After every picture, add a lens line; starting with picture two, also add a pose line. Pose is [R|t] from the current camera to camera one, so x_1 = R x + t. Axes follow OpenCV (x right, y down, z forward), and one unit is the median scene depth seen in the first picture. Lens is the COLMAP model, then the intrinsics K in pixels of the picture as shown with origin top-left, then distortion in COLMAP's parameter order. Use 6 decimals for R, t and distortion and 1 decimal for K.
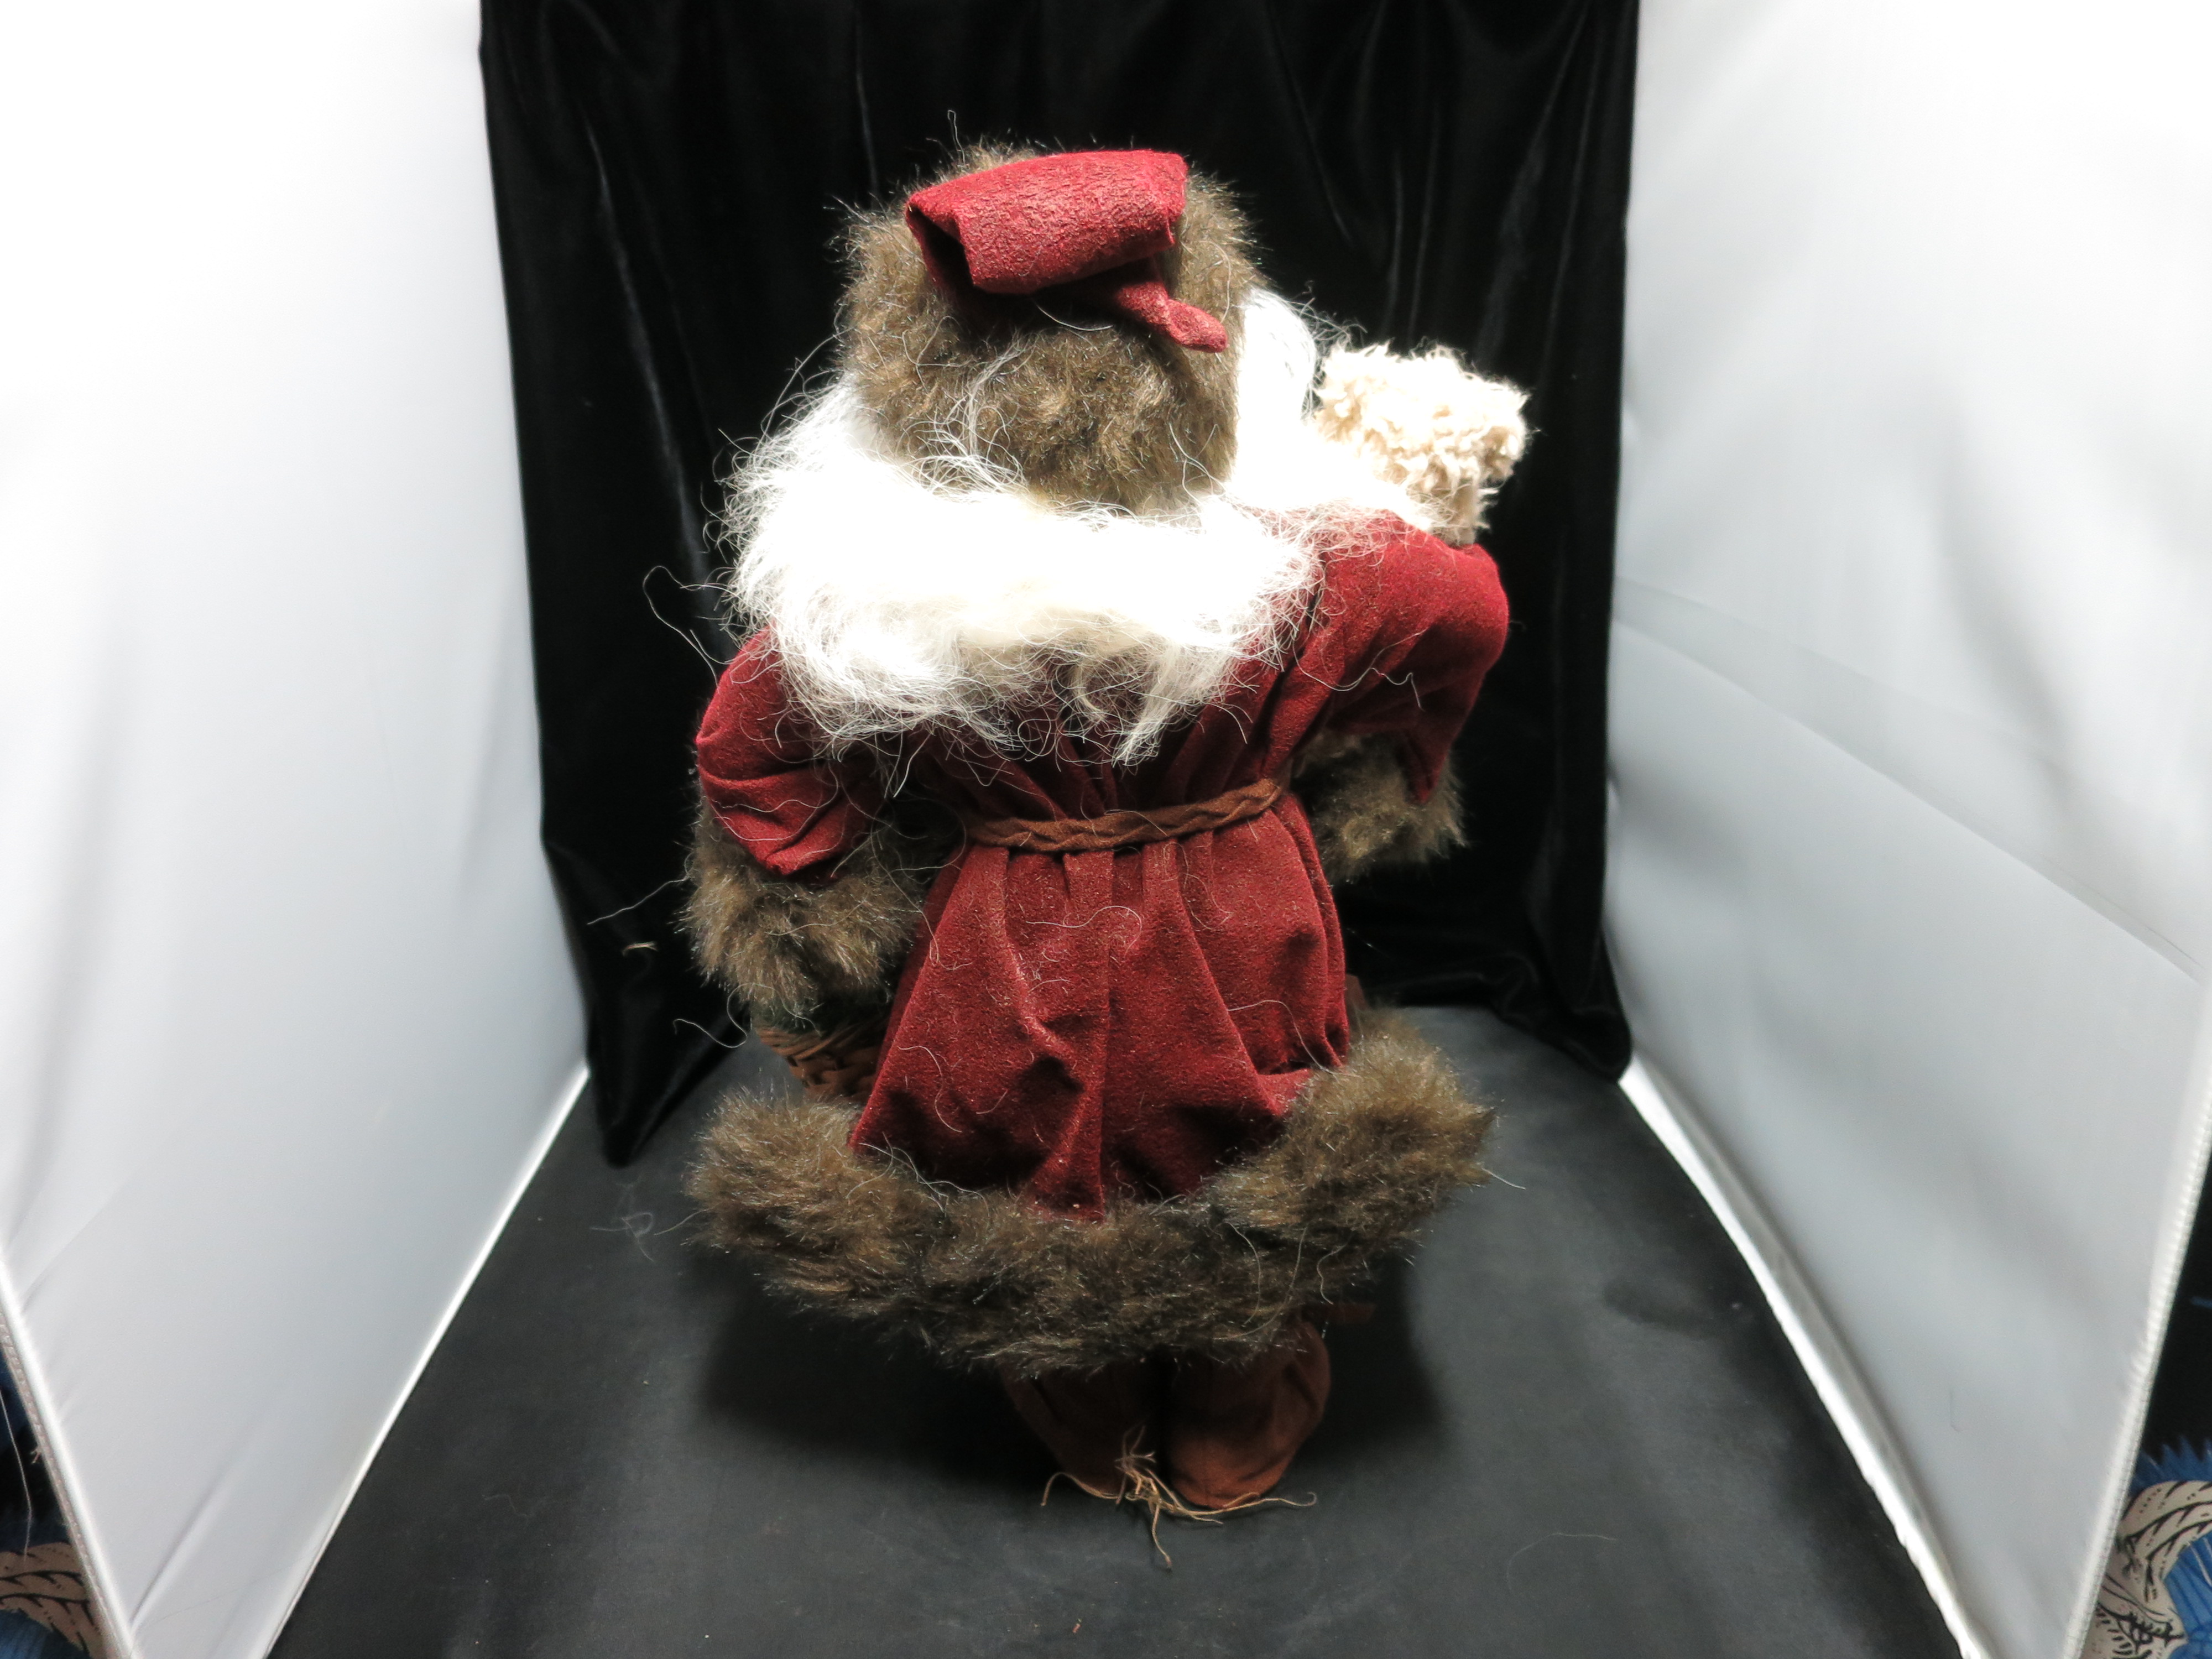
lens RADIAL K [[1603.5, 0, 1106.0], [0, 1603.5, 829.5], [0, 0, 1]] dist [-0.054888, 0.027674]
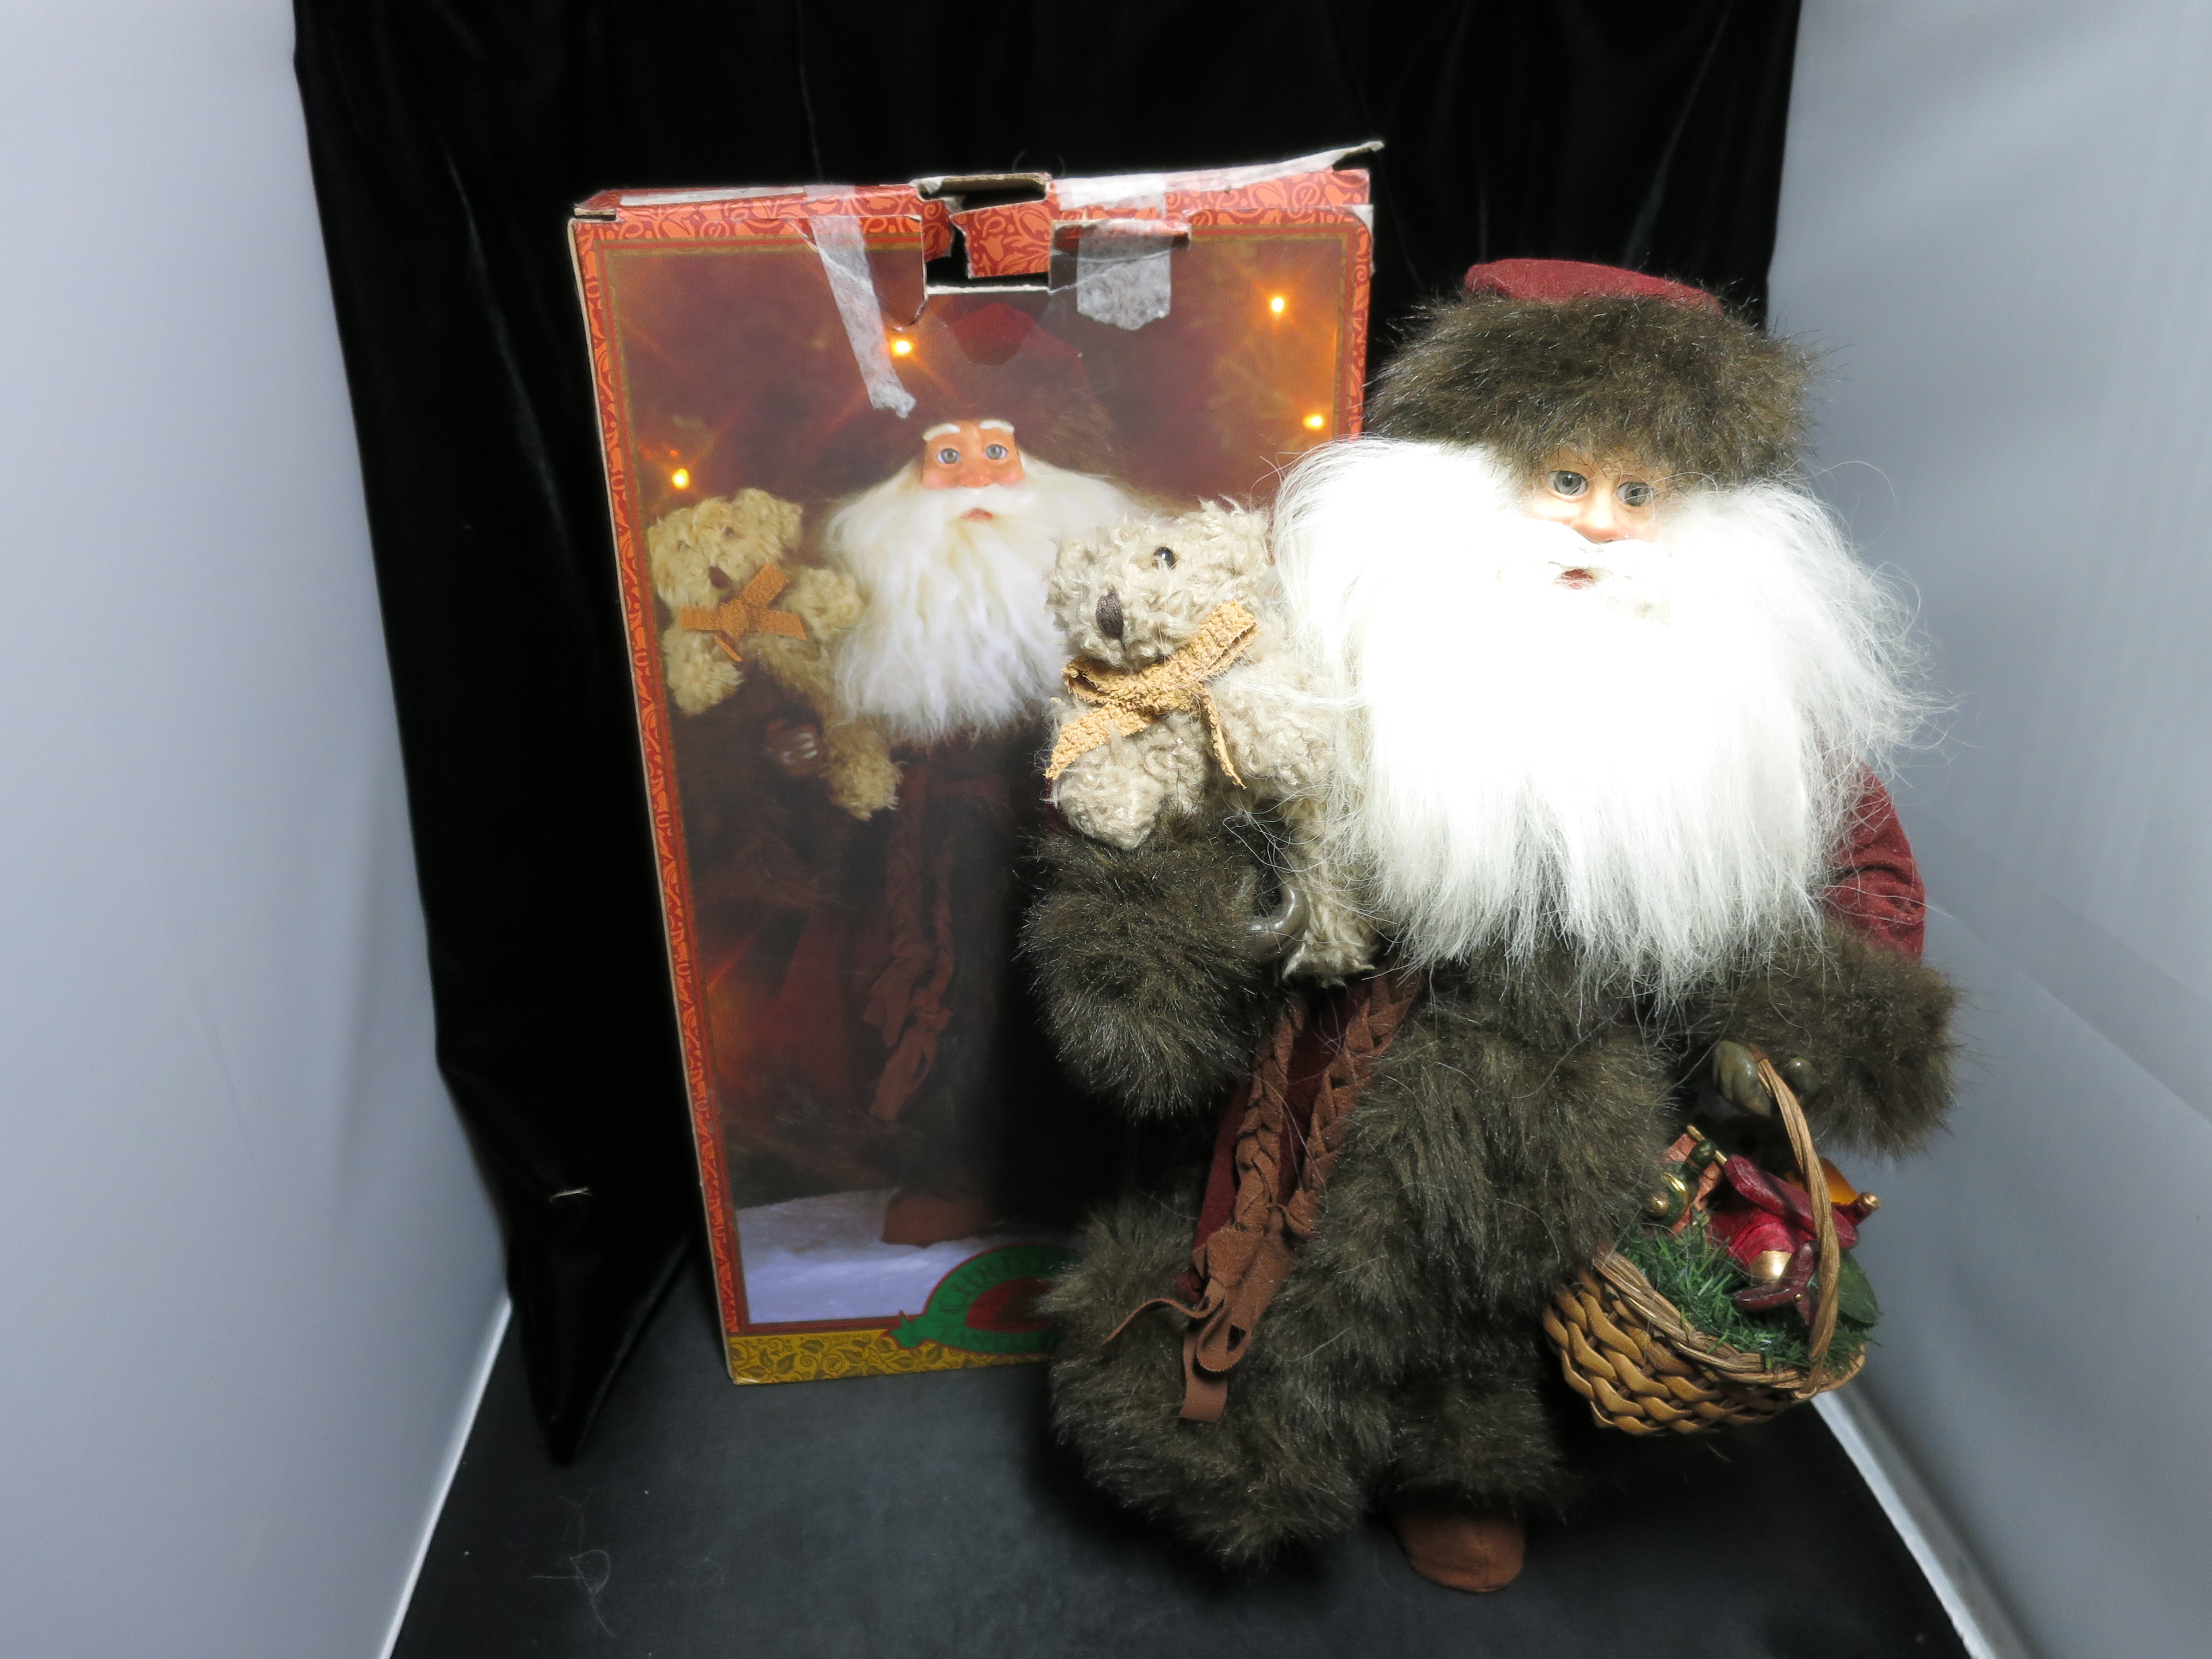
lens RADIAL K [[1603.6, 0, 1103.9], [0, 1603.6, 830.3], [0, 0, 1]] dist [-0.065809, 0.039403]
pose [[0.997618, -0.025311, 0.064175, -0.085590], [0.019698, 0.996046, 0.086629, -0.222353], [-0.066114, -0.085159, 0.994171, 0.244934]]
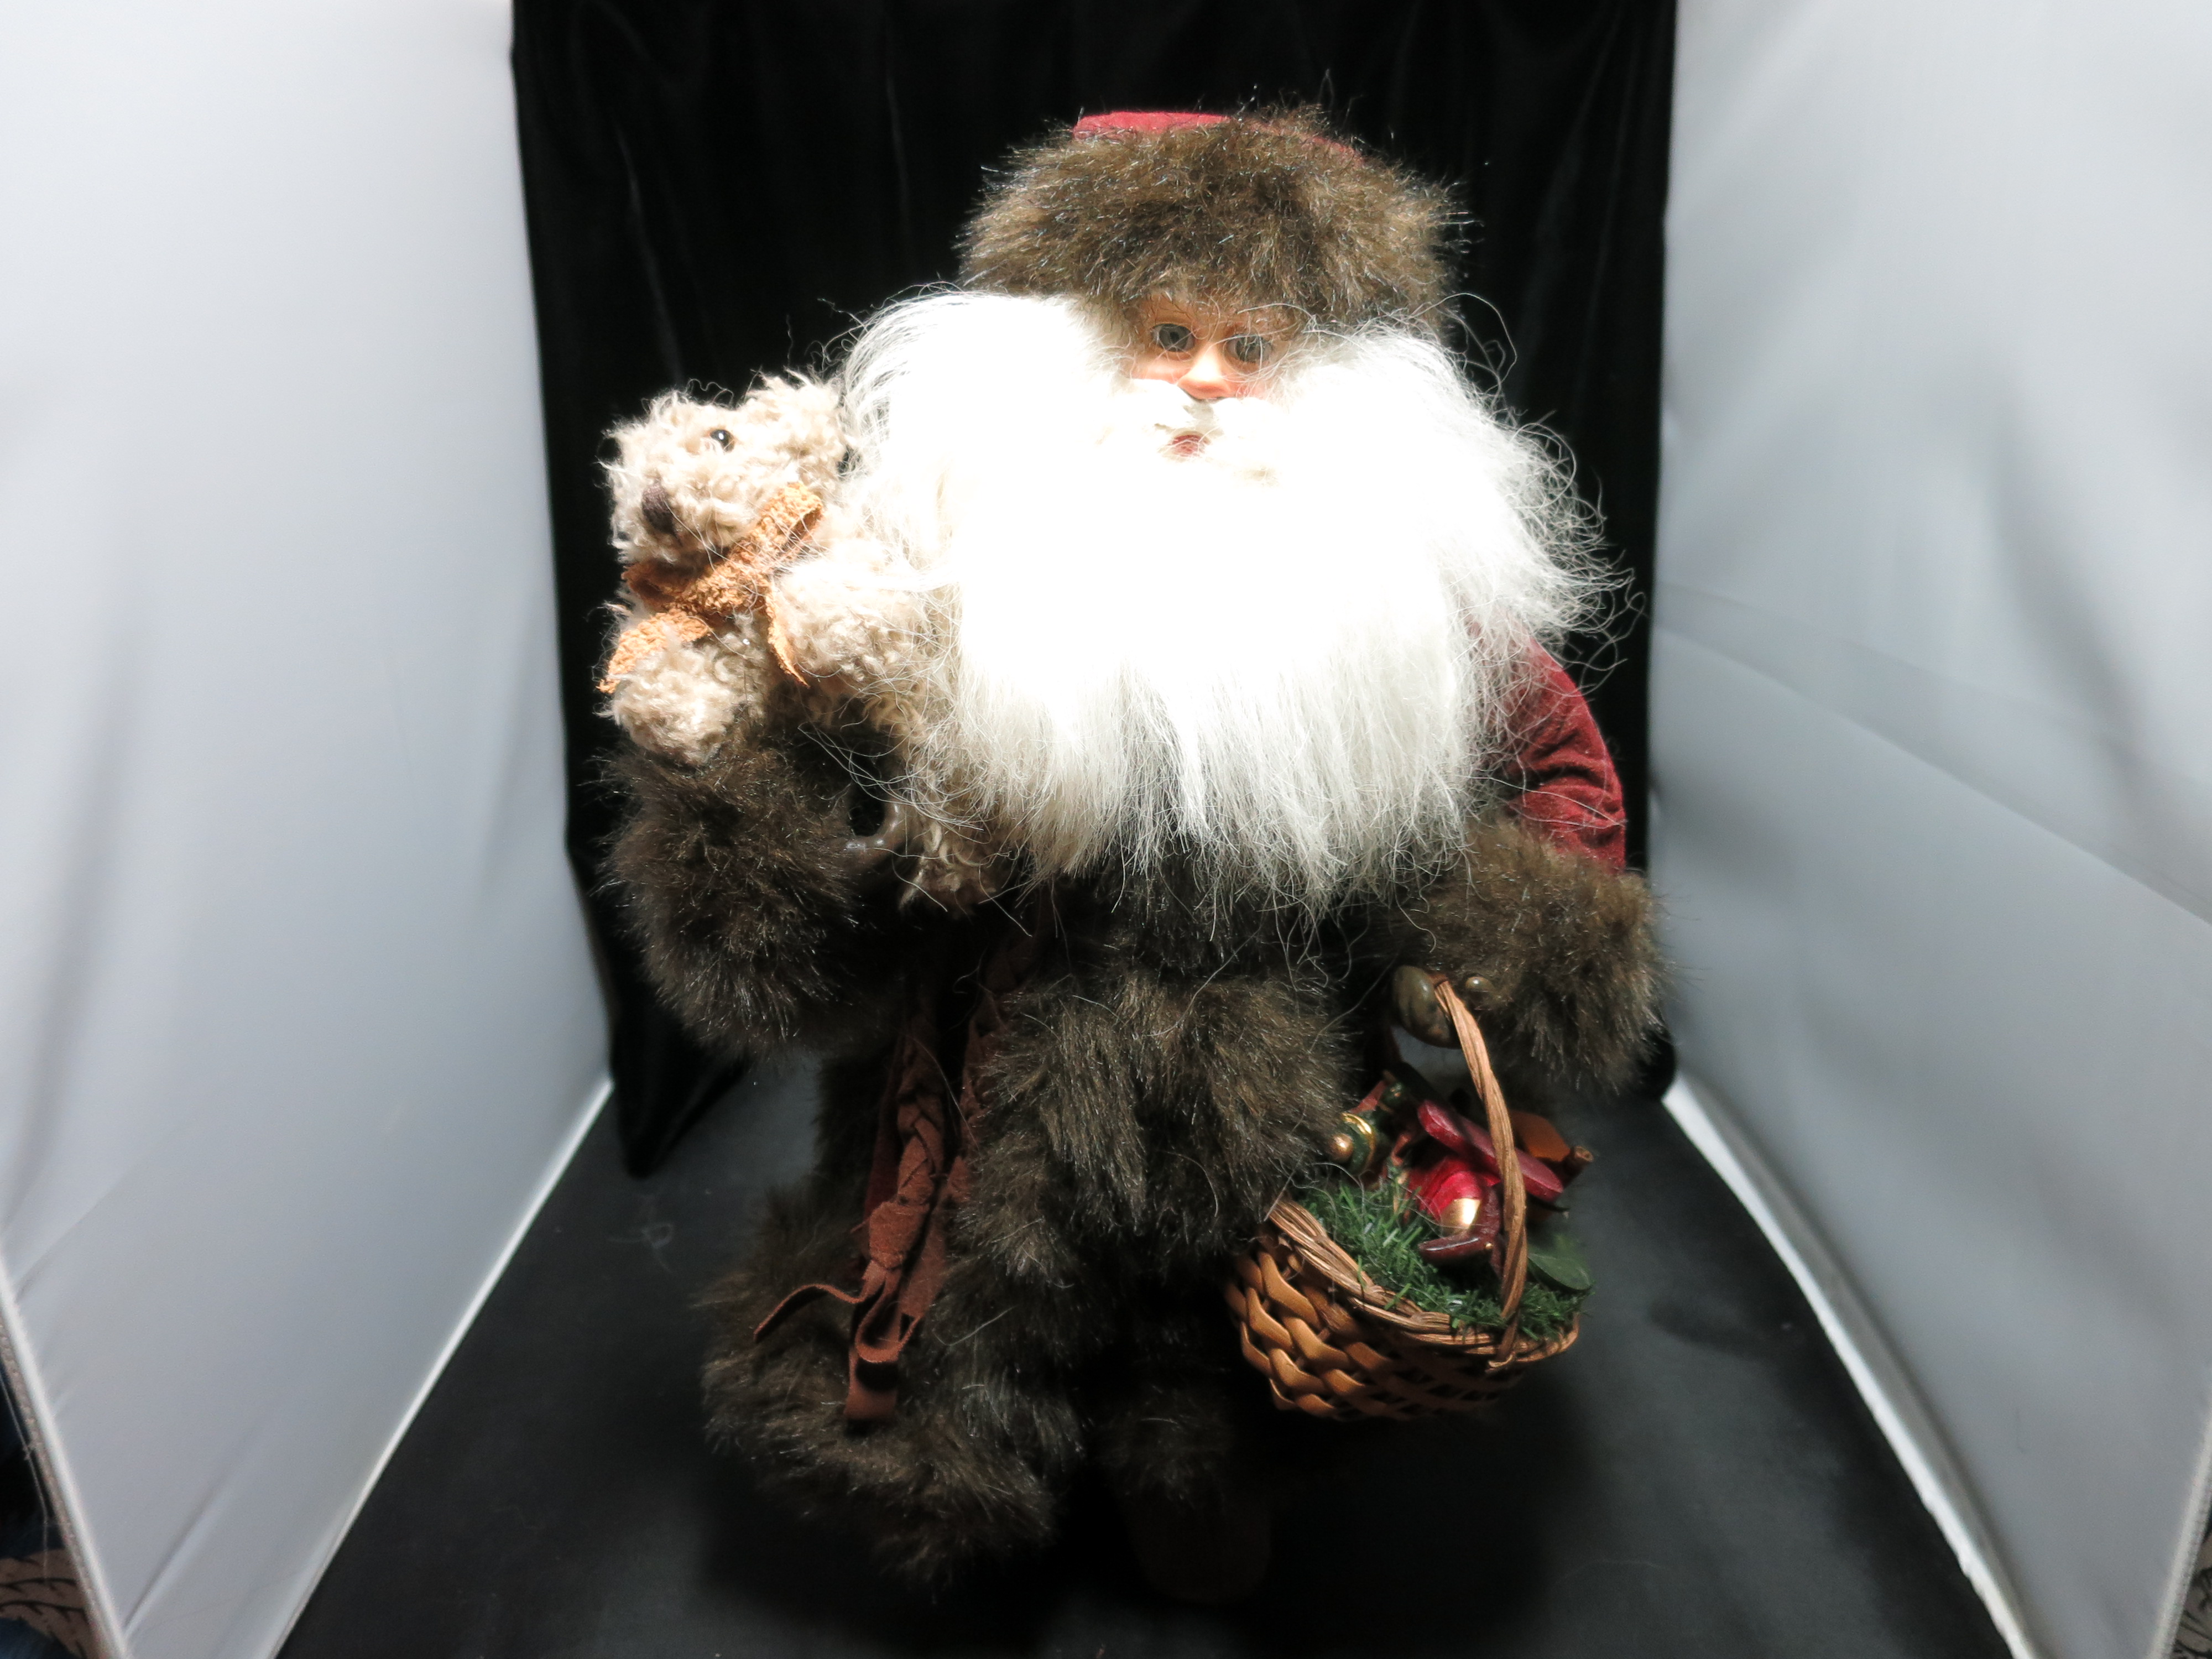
lens RADIAL K [[1603.6, 0, 1103.9], [0, 1603.6, 830.3], [0, 0, 1]] dist [-0.065809, 0.039403]
pose [[0.999714, 0.002274, -0.023822, 0.004847], [-0.002831, 0.999723, -0.023376, 0.023648], [0.023762, 0.023437, 0.999443, 0.024612]]
